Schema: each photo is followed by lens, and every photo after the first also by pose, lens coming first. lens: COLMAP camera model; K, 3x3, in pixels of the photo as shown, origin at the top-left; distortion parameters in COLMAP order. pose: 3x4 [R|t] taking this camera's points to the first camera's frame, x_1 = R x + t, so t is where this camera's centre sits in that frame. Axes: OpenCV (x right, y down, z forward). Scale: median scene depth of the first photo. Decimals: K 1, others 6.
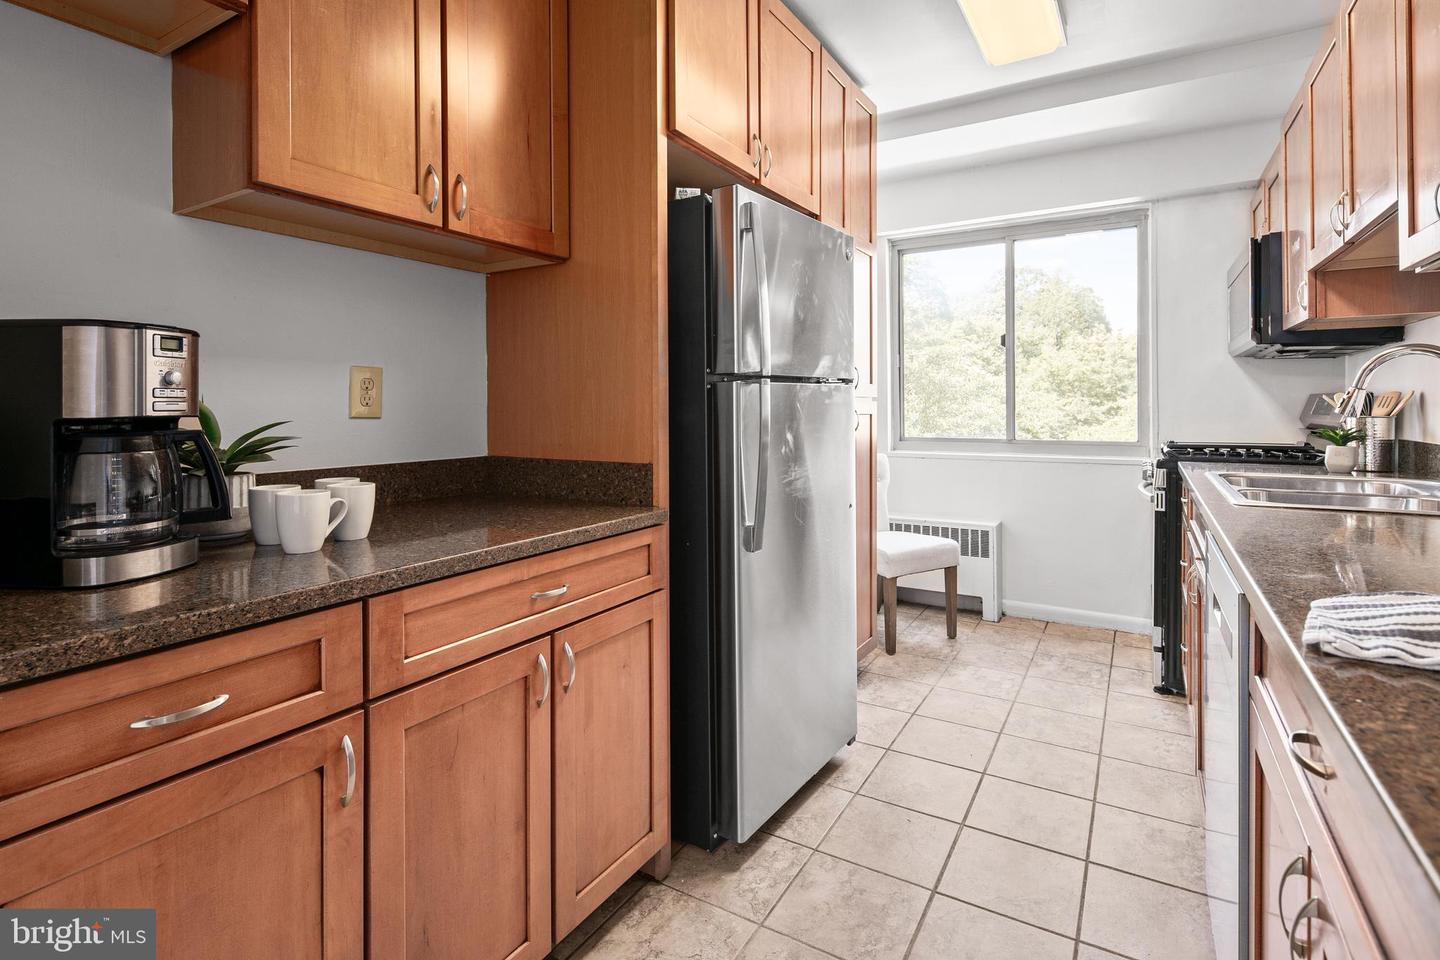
lens RADIAL K [[697.1, 0, 719.0], [0, 697.1, 405.5], [0, 0, 1]] dist [0.006854, -0.005661]
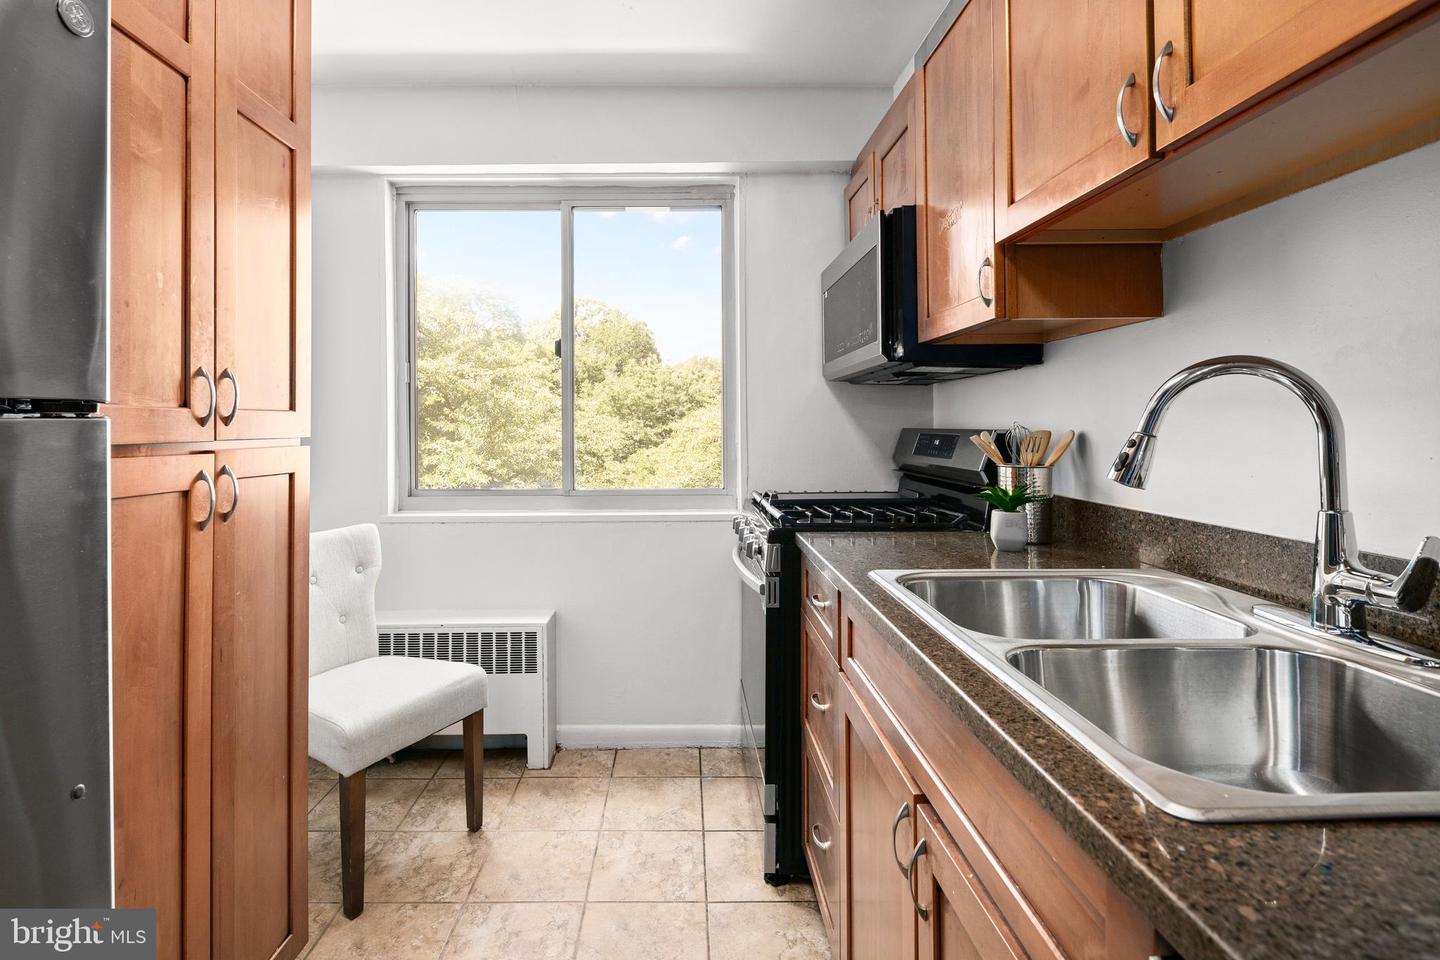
lens RADIAL K [[697.1, 0, 671.3], [0, 697.1, 418.4], [0, 0, 1]] dist [0.006854, -0.005661]
pose [[0.863910, 0.004634, 0.503625, 0.259532], [0.001507, 0.999929, -0.011786, -0.025644], [-0.503644, 0.010941, 0.863842, 0.575348]]
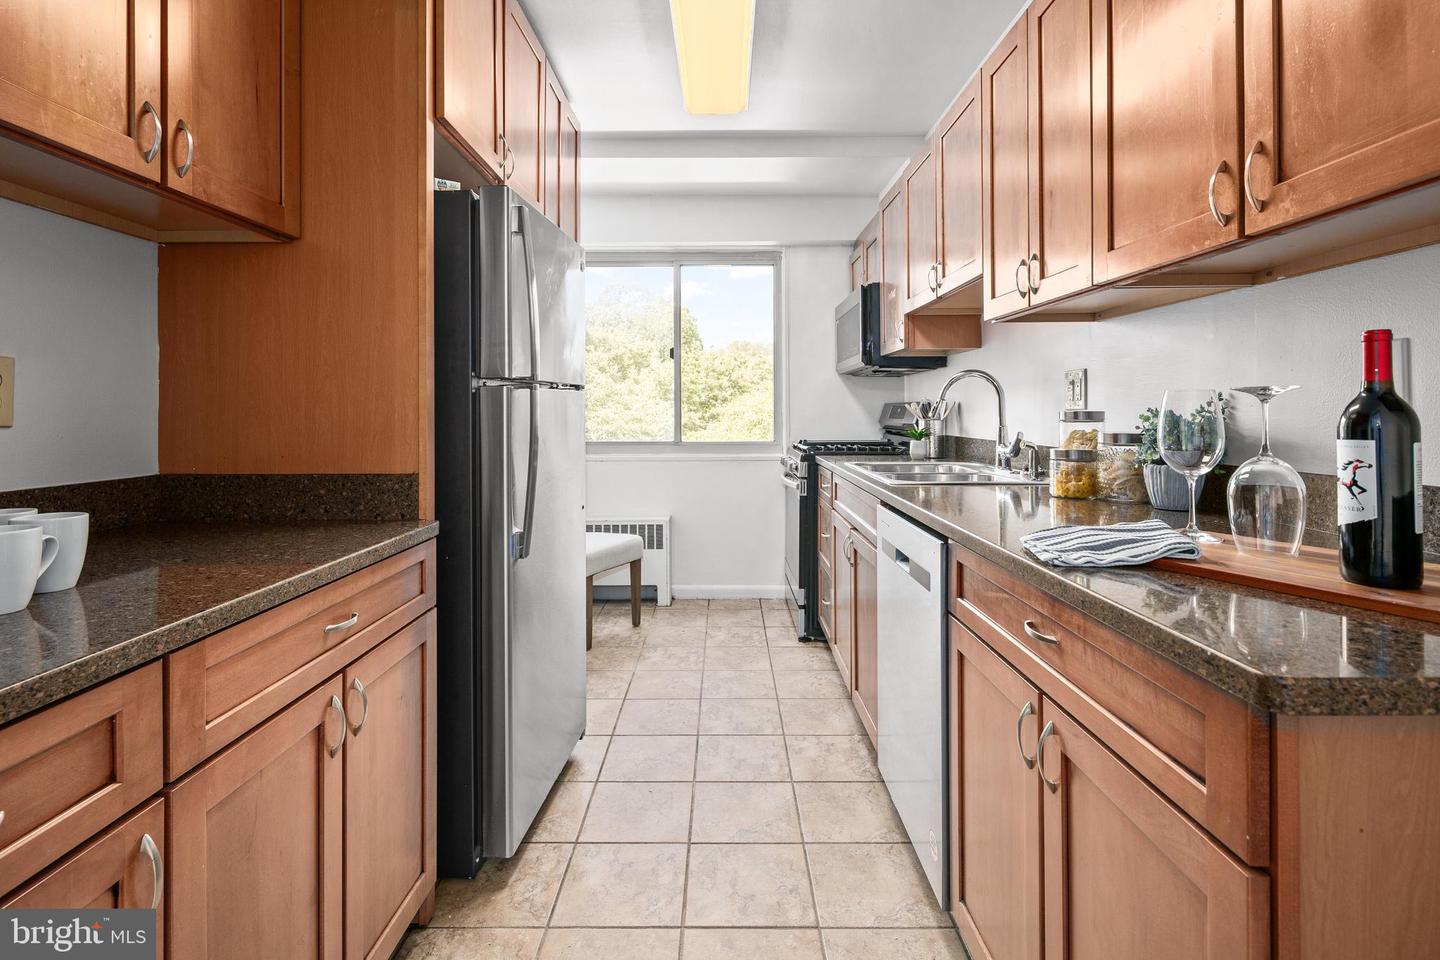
lens RADIAL K [[697.1, 0, 713.6], [0, 697.1, 405.9], [0, 0, 1]] dist [0.006854, -0.005661]
pose [[0.862657, 0.005007, 0.505764, -0.168044], [-0.000601, 0.999960, -0.008875, 0.001440], [-0.505789, 0.007352, 0.862626, 0.004268]]
